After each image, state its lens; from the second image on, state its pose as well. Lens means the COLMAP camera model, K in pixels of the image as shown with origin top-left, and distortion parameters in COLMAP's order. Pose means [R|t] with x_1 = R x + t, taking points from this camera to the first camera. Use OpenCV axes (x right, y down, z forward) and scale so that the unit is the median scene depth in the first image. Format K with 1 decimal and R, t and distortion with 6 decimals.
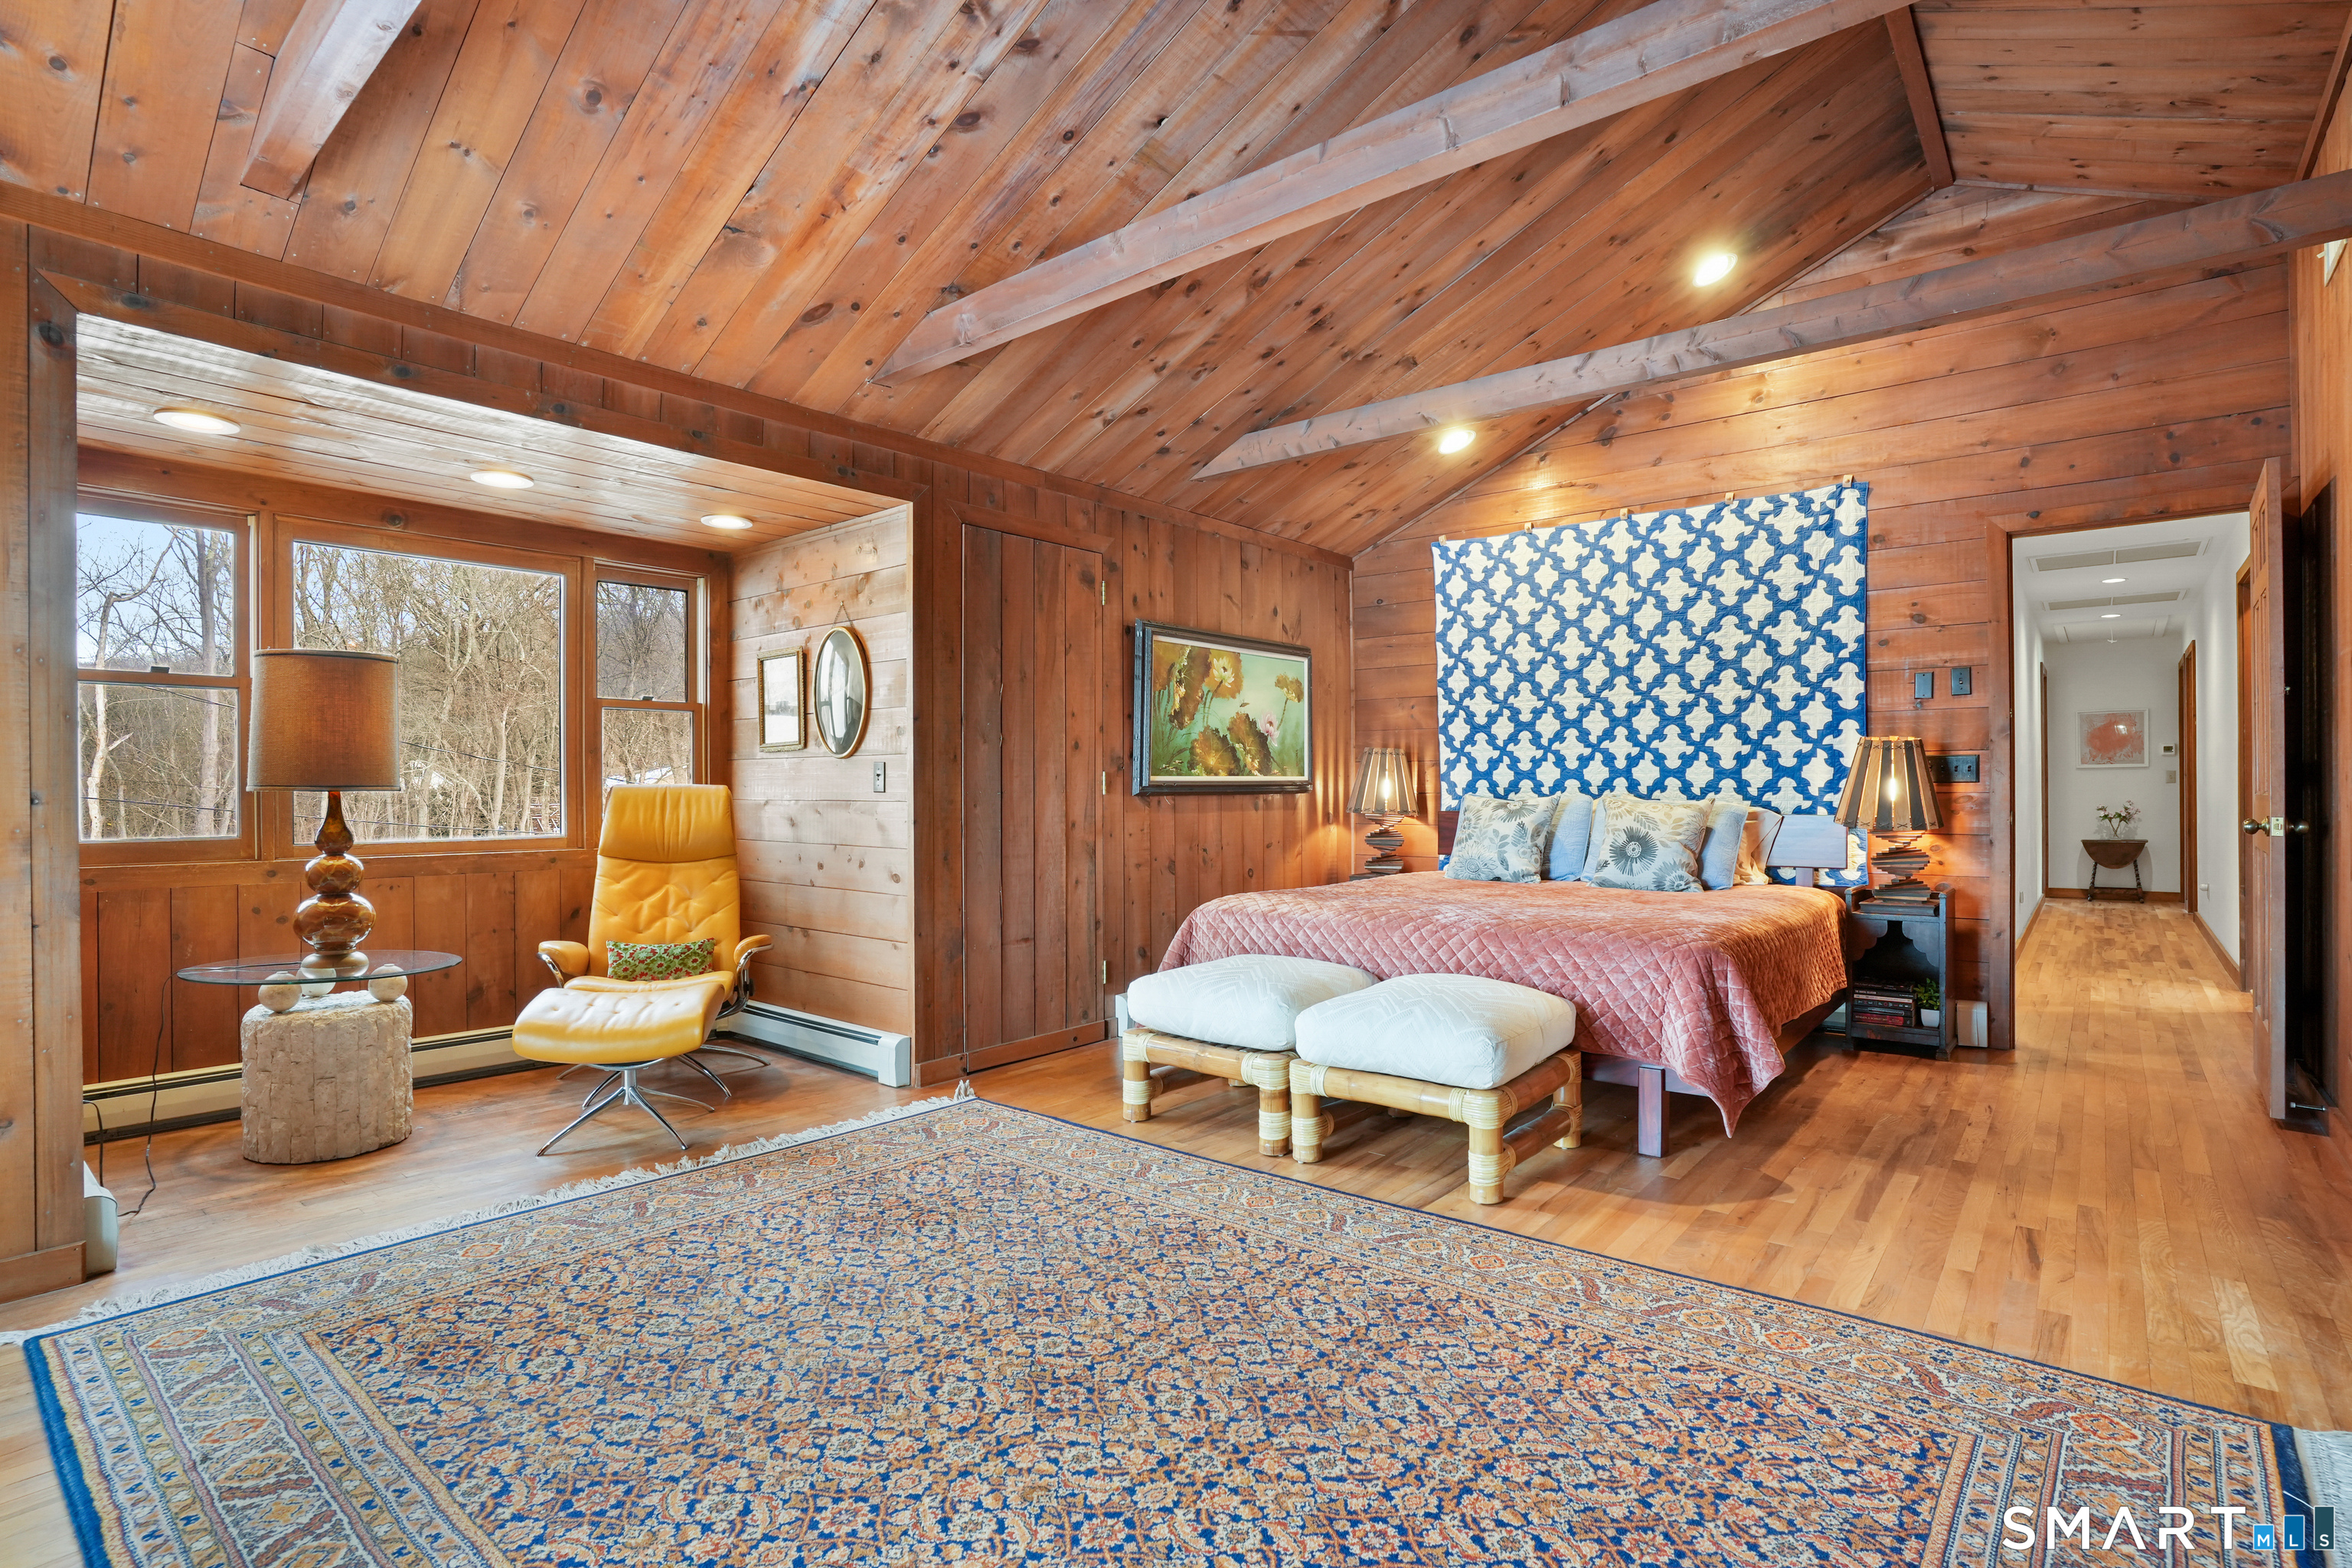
lens RADIAL K [[1153.3, 0, 1168.1], [0, 1153.3, 780.4], [0, 0, 1]] dist [-0.064423, 0.023897]
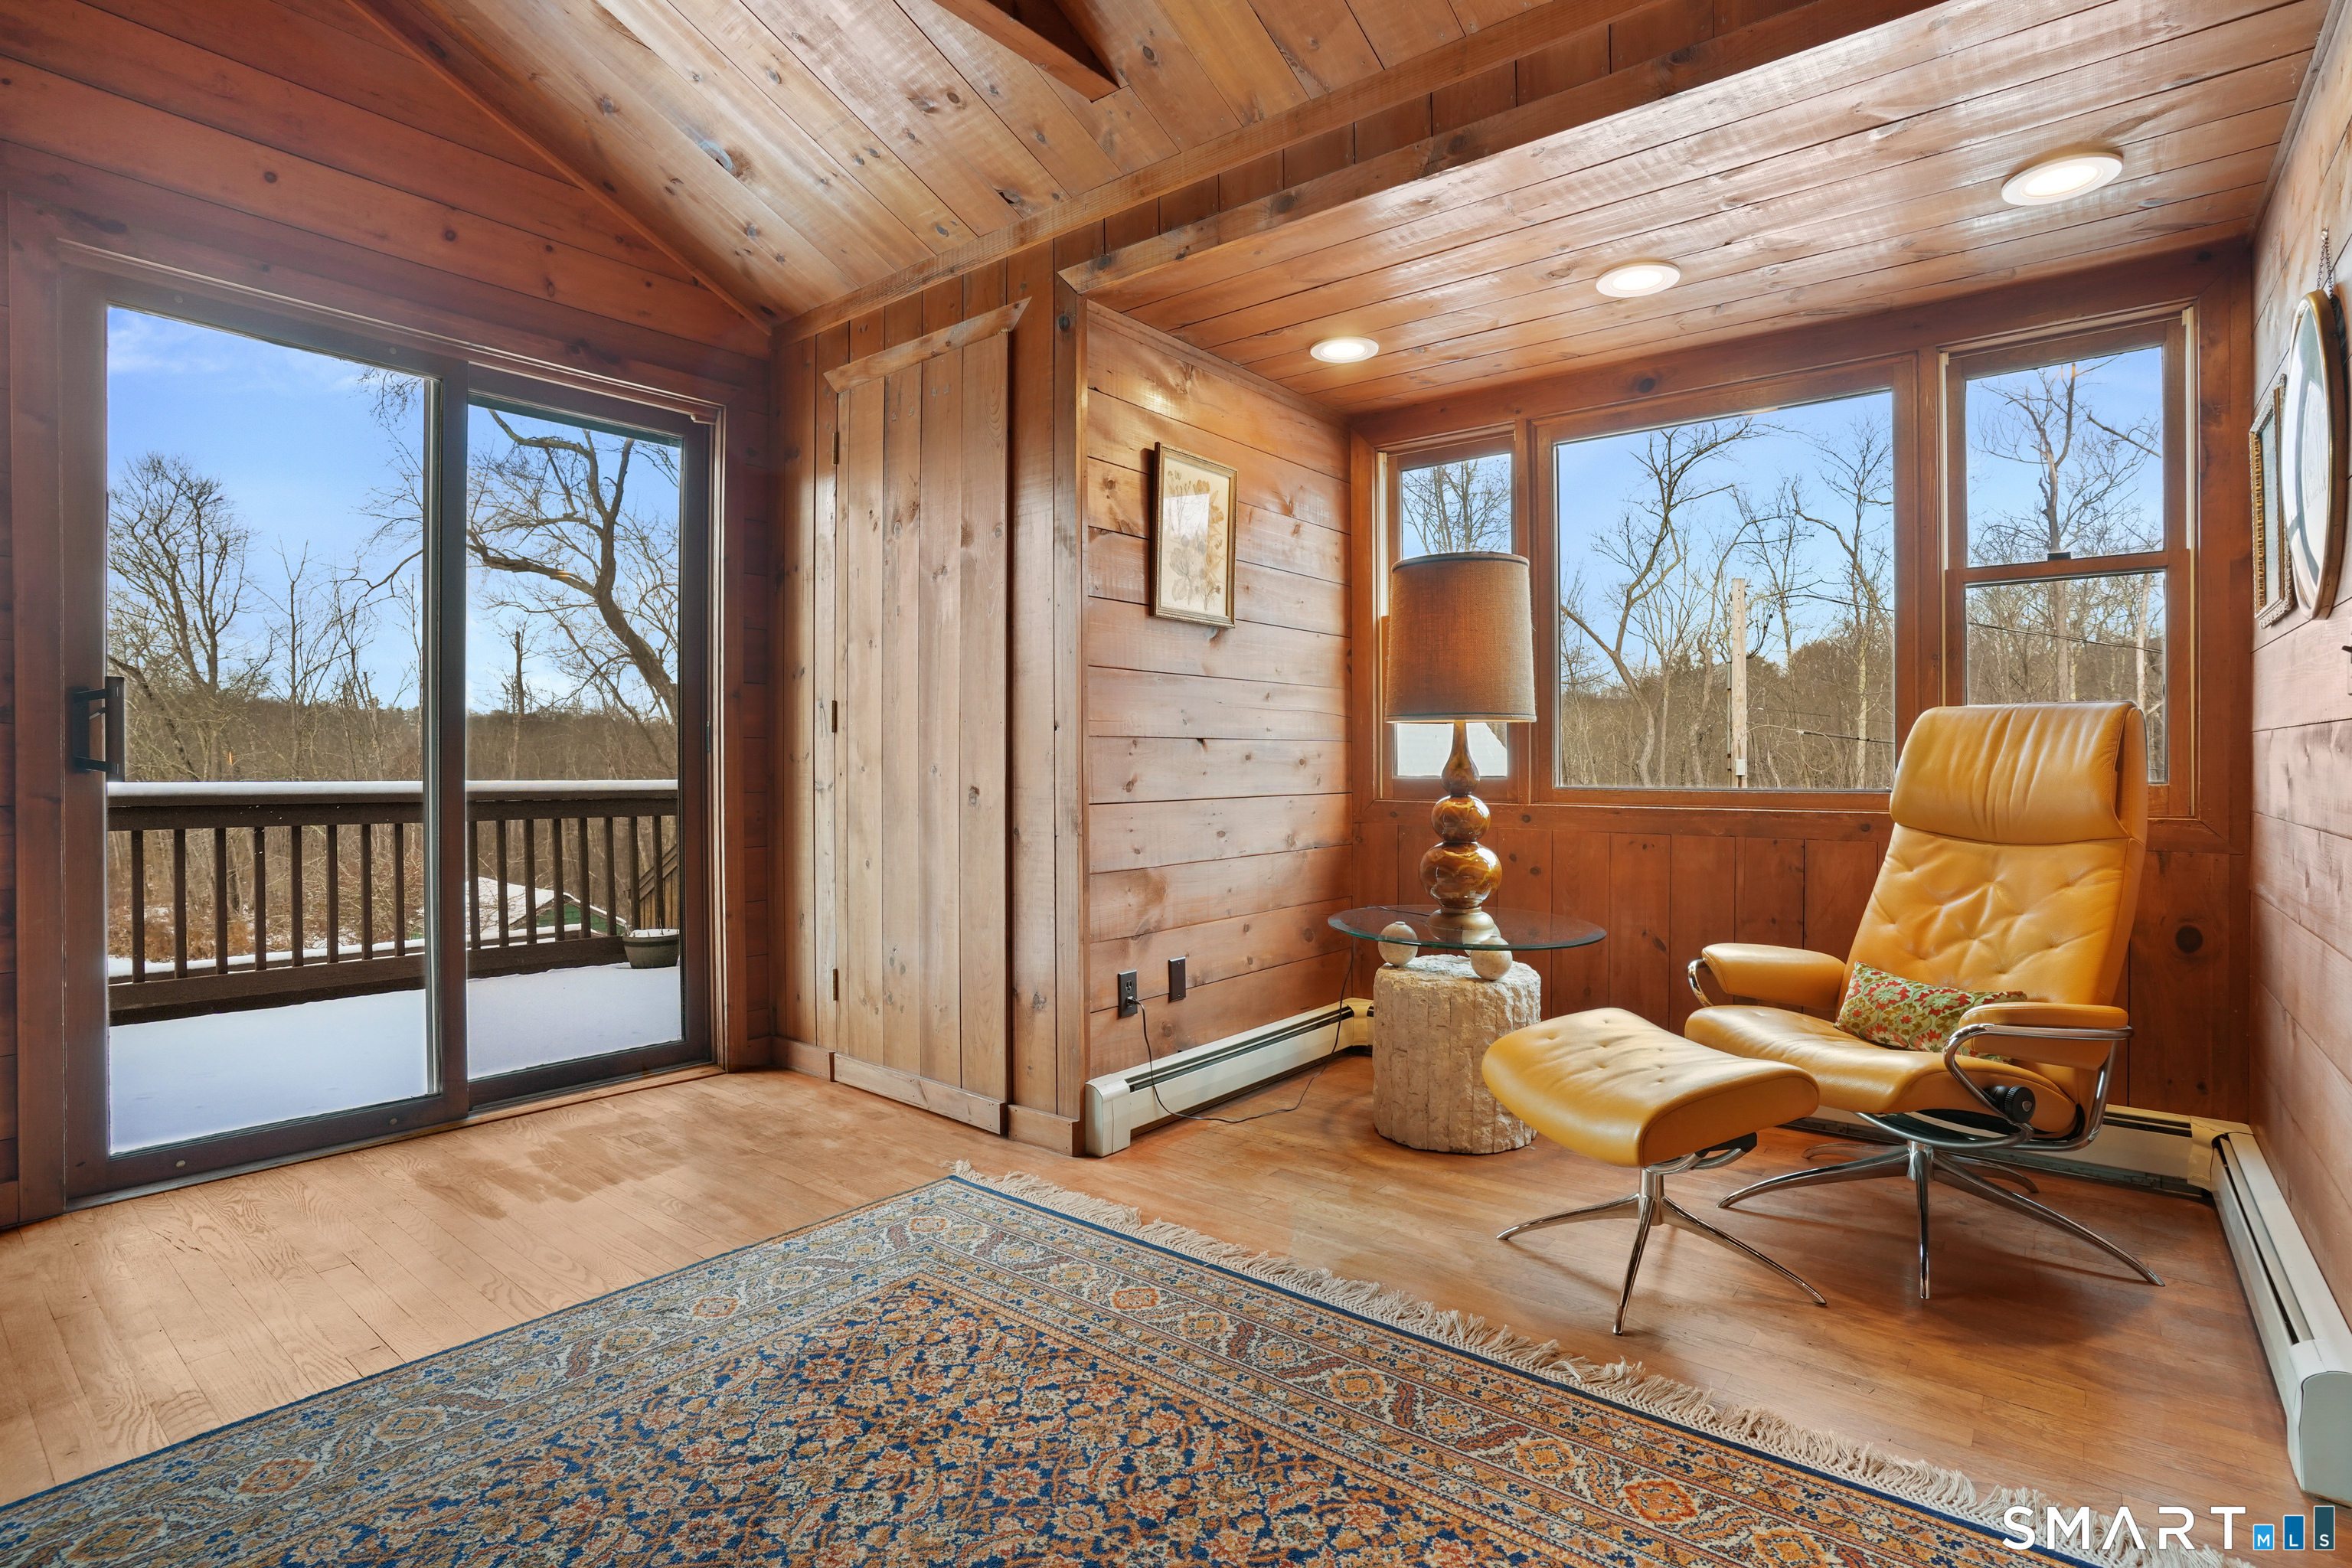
lens RADIAL K [[1153.3, 0, 1197.2], [0, 1153.3, 775.4], [0, 0, 1]] dist [-0.064423, 0.023897]
pose [[0.022877, 0.011998, -0.999666, 0.147192], [0.008352, 0.999891, 0.012192, 0.043737], [0.999703, -0.008628, 0.022774, 0.895307]]
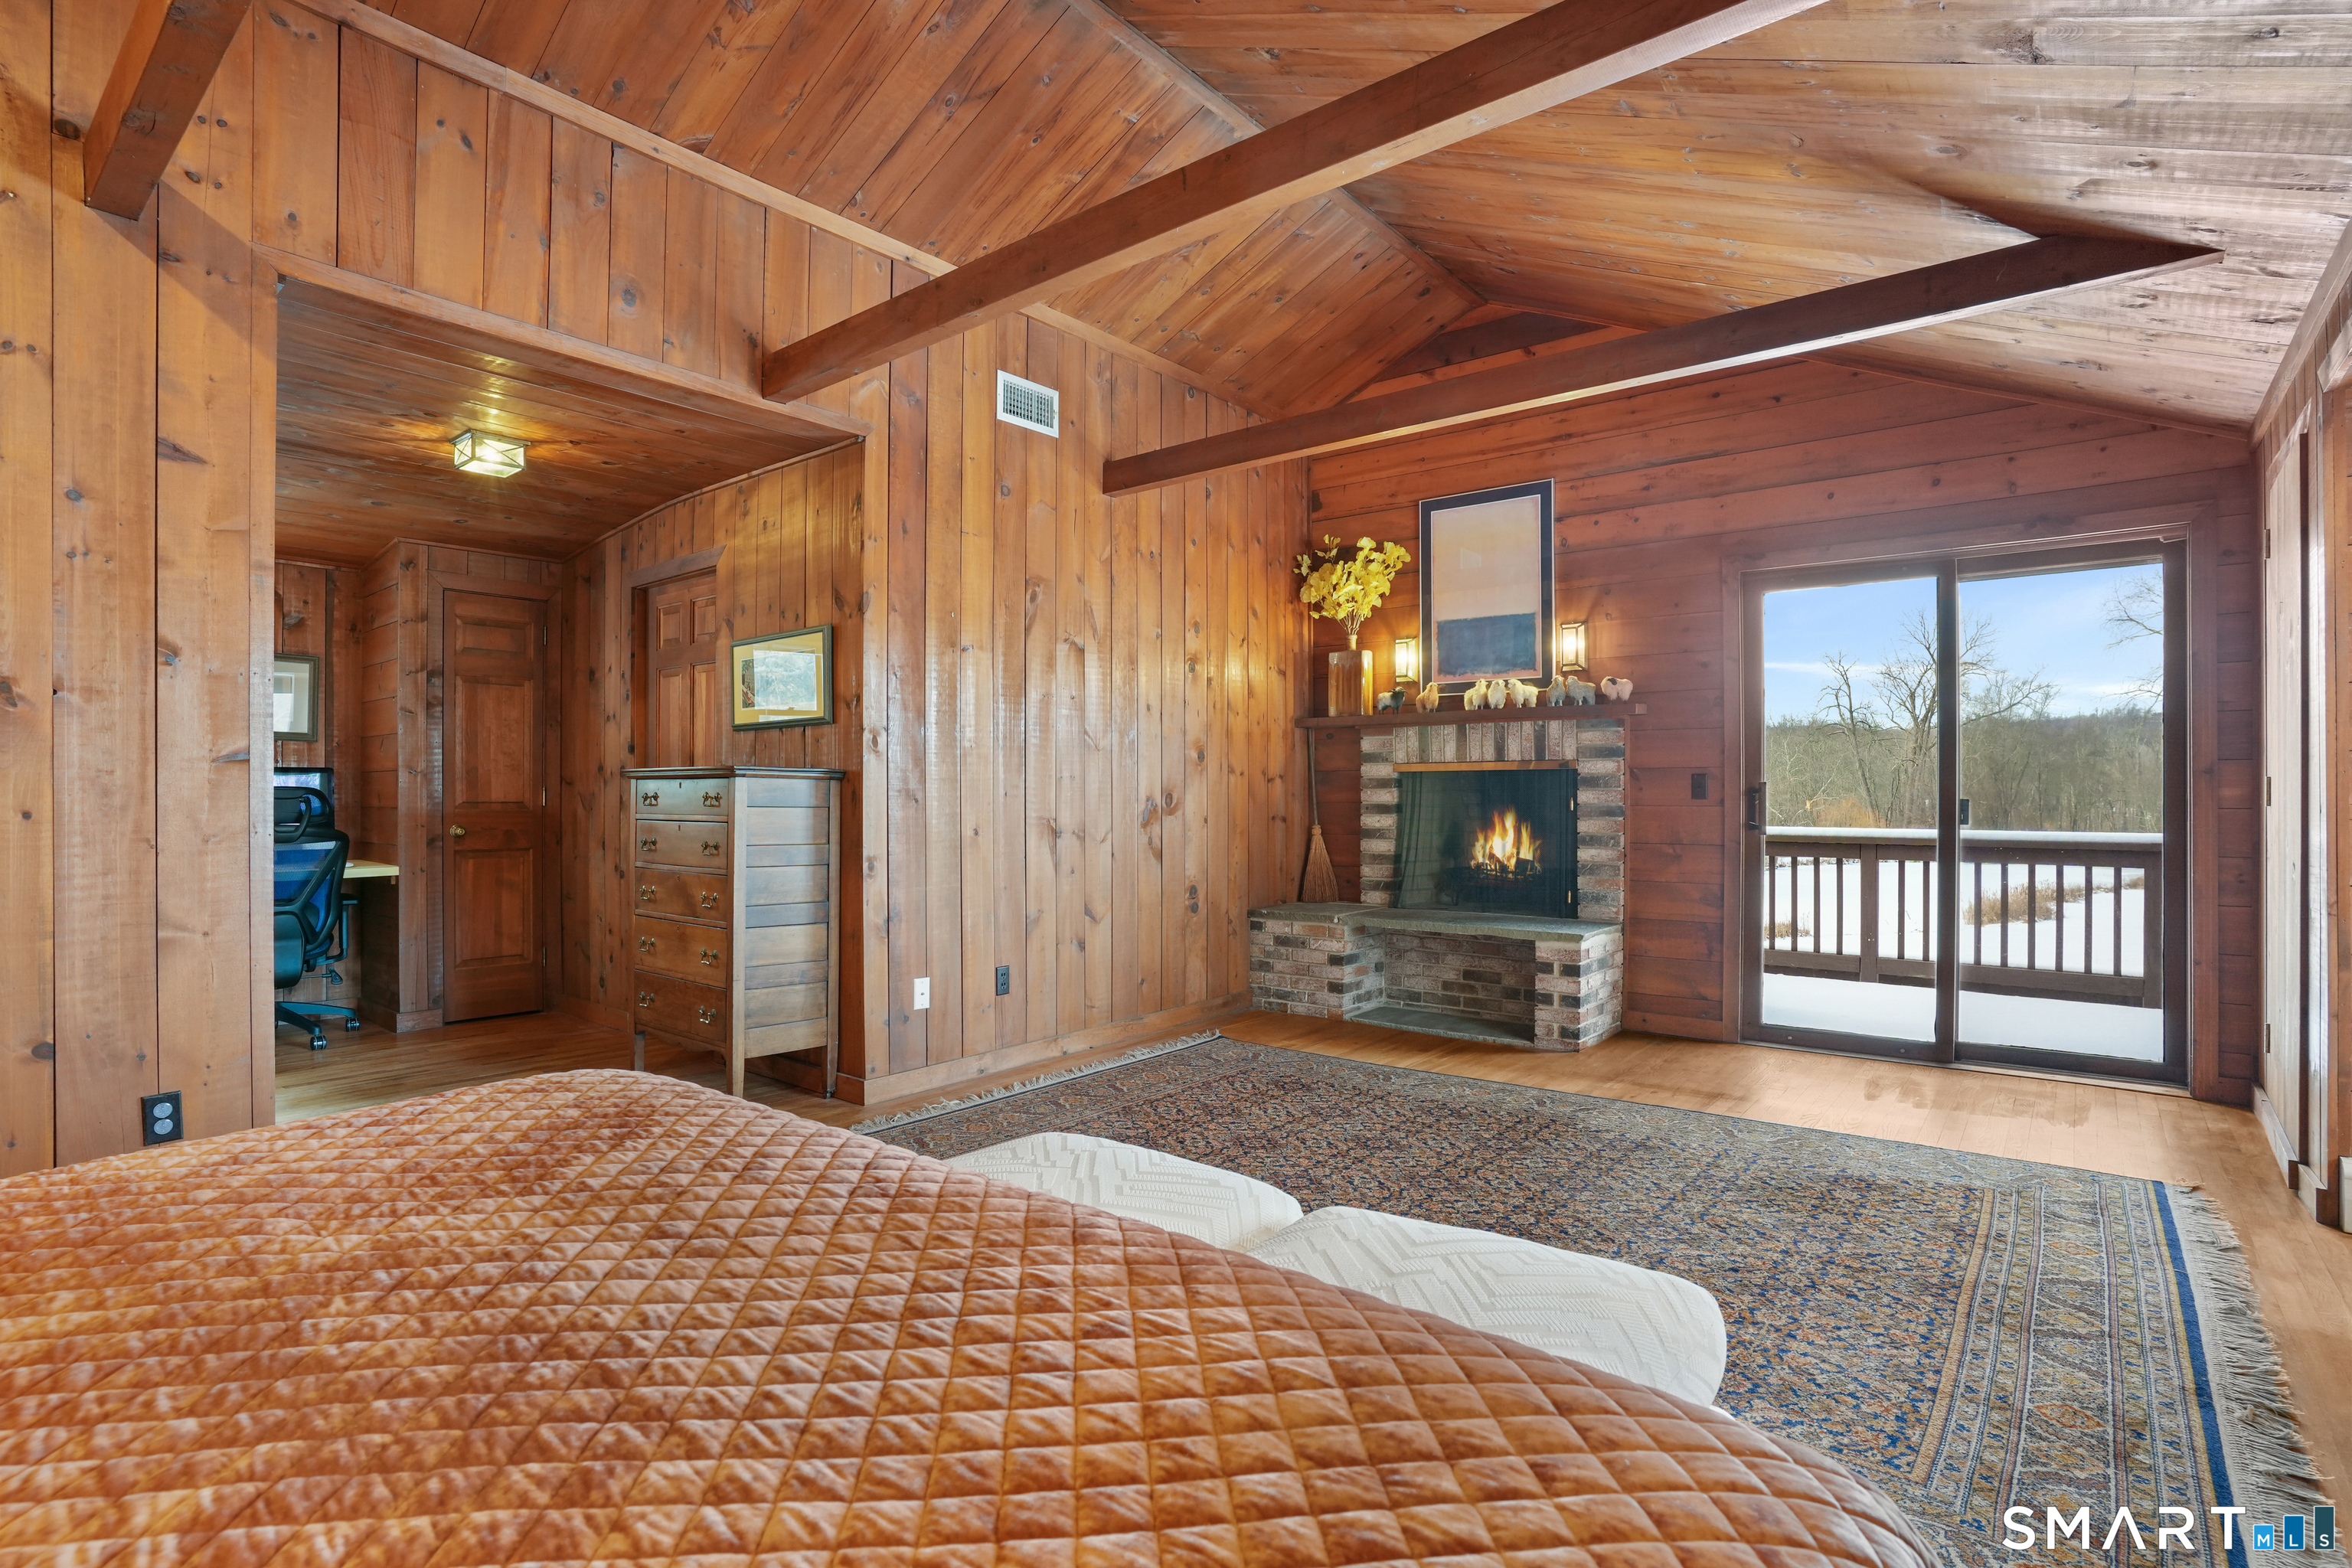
lens RADIAL K [[1153.3, 0, 1177.7], [0, 1153.3, 803.6], [0, 0, 1]] dist [-0.064423, 0.023897]
pose [[-0.999723, -0.000089, -0.023535, 0.204080], [-0.000046, 0.999998, -0.001847, 0.010808], [0.023535, -0.001845, -0.999721, 1.749326]]
